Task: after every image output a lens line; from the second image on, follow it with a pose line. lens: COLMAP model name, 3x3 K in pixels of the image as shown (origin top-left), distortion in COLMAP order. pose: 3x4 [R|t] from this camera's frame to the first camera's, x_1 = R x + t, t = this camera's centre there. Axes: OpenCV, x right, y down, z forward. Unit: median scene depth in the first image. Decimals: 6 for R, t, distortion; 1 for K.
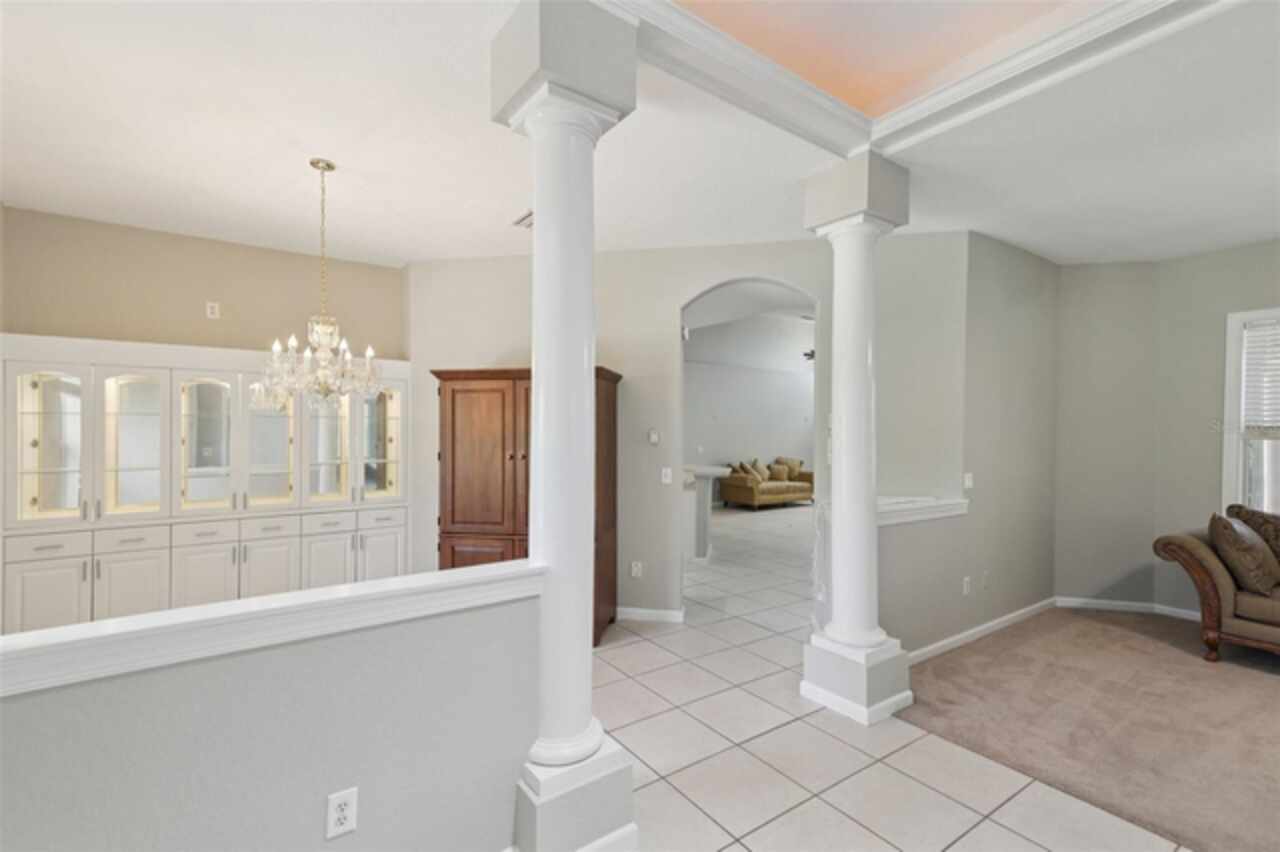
lens RADIAL K [[569.9, 0, 637.0], [0, 569.9, 433.3], [0, 0, 1]] dist [0.032499, 0.000240]
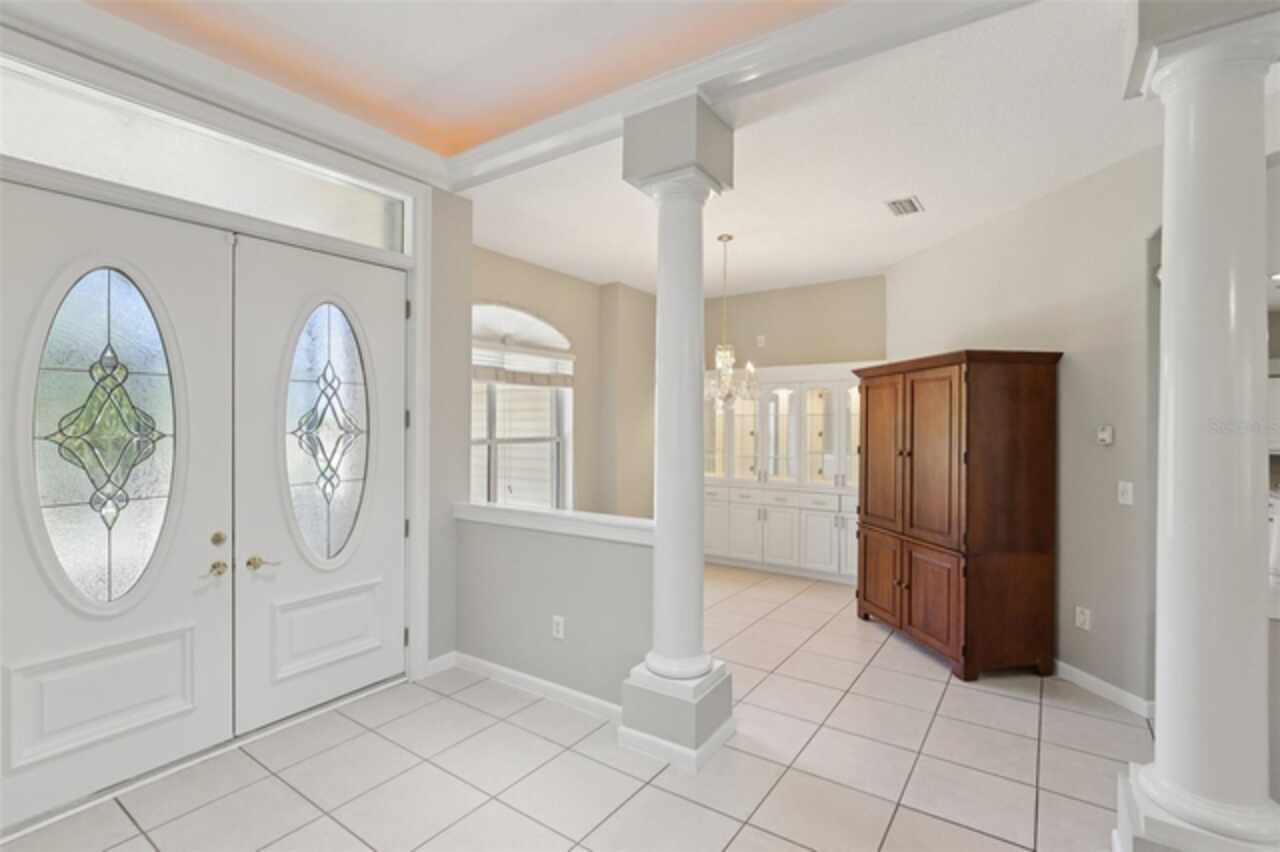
lens RADIAL K [[581.1, 0, 631.4], [0, 581.1, 428.0], [0, 0, 1]] dist [0.013900, -0.002971]
pose [[0.345602, 0.004183, -0.938372, 0.783362], [-0.003525, 0.999989, 0.003159, -0.004055], [0.938375, 0.002216, 0.345613, 0.326698]]
